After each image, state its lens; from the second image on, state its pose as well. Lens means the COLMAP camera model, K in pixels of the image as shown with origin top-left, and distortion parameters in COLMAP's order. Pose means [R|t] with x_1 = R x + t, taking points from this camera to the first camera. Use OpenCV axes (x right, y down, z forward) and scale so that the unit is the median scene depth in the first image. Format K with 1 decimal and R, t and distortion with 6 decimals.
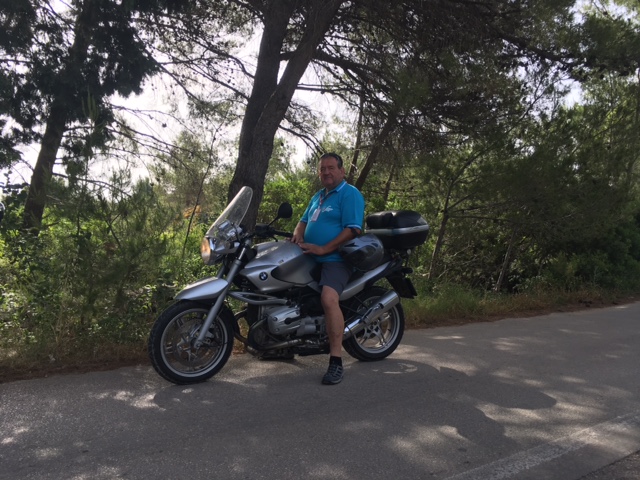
lens RADIAL K [[539.3, 0, 320.0], [0, 539.3, 240.0], [0, 0, 1]] dist [0.075897, -0.106423]
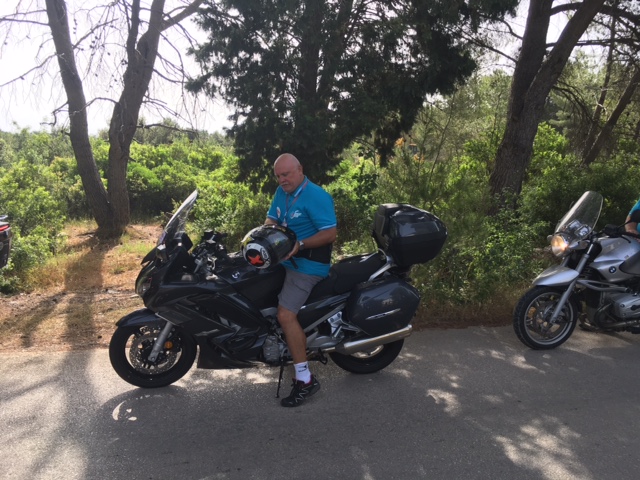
lens RADIAL K [[539.3, 0, 320.0], [0, 539.3, 240.0], [0, 0, 1]] dist [0.075897, -0.106423]
pose [[0.940234, 0.035112, -0.338715, -0.302103], [0.009612, 0.991537, 0.129467, -0.158334], [0.340394, -0.124985, 0.931939, -0.331921]]
